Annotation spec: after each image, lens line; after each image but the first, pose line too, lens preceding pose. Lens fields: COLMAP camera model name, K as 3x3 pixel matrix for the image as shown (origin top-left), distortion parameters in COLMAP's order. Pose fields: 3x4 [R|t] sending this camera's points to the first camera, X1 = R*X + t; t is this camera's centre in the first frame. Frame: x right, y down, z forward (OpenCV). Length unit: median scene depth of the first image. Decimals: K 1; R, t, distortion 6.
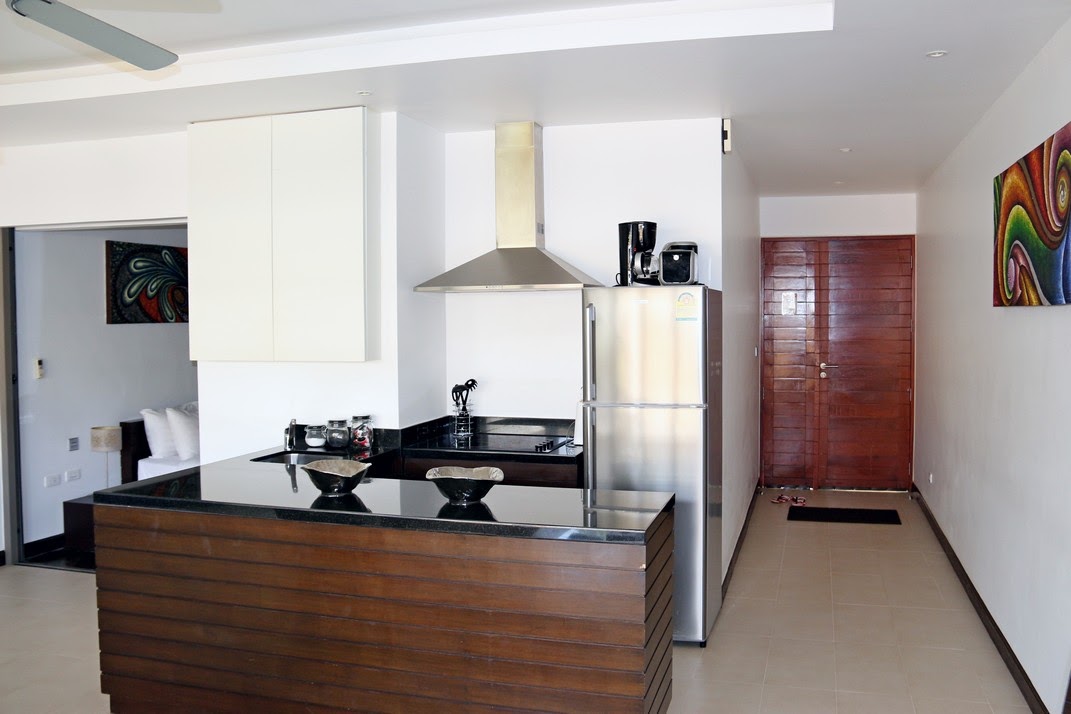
lens RADIAL K [[932.5, 0, 541.1], [0, 932.5, 352.8], [0, 0, 1]] dist [-0.153261, 0.092806]
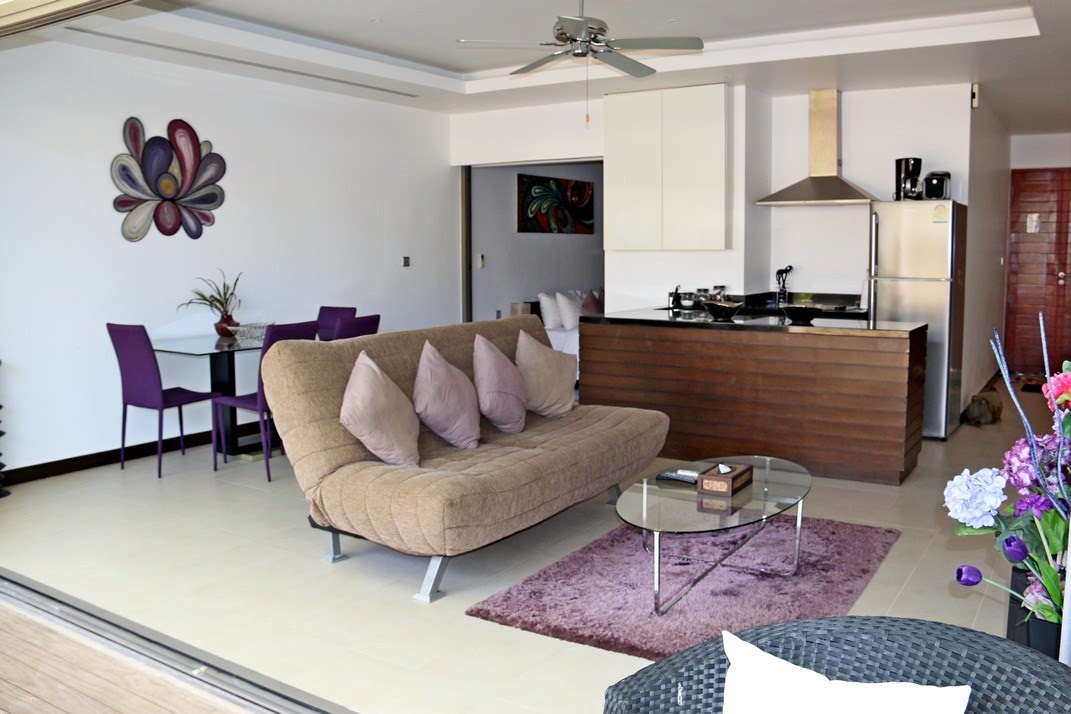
lens RADIAL K [[932.5, 0, 538.4], [0, 932.5, 352.3], [0, 0, 1]] dist [-0.153261, 0.092806]
pose [[0.962610, 0.030957, -0.269116, -0.062489], [-0.012790, 0.997535, 0.069000, 0.071823], [0.270589, -0.062978, 0.960633, -0.536412]]
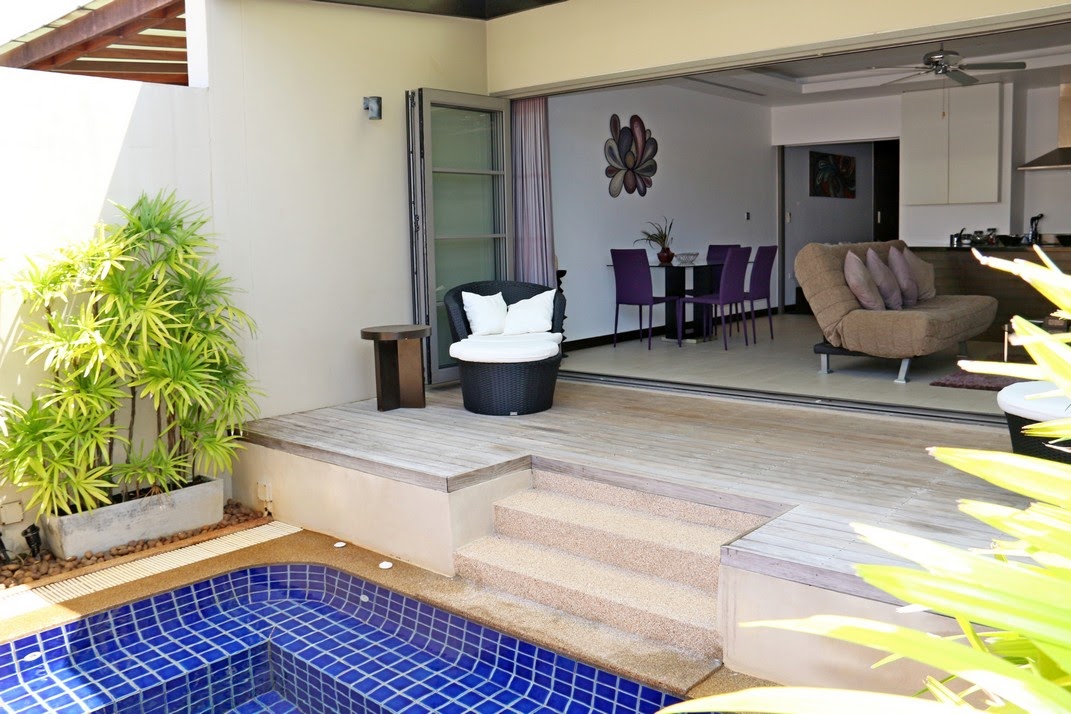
lens RADIAL K [[932.5, 0, 540.2], [0, 932.5, 359.3], [0, 0, 1]] dist [-0.153261, 0.092806]
pose [[0.915438, 0.032491, -0.401146, -0.288200], [0.005558, 0.995620, 0.093324, 0.159197], [0.402422, -0.087662, 0.911248, -1.255857]]
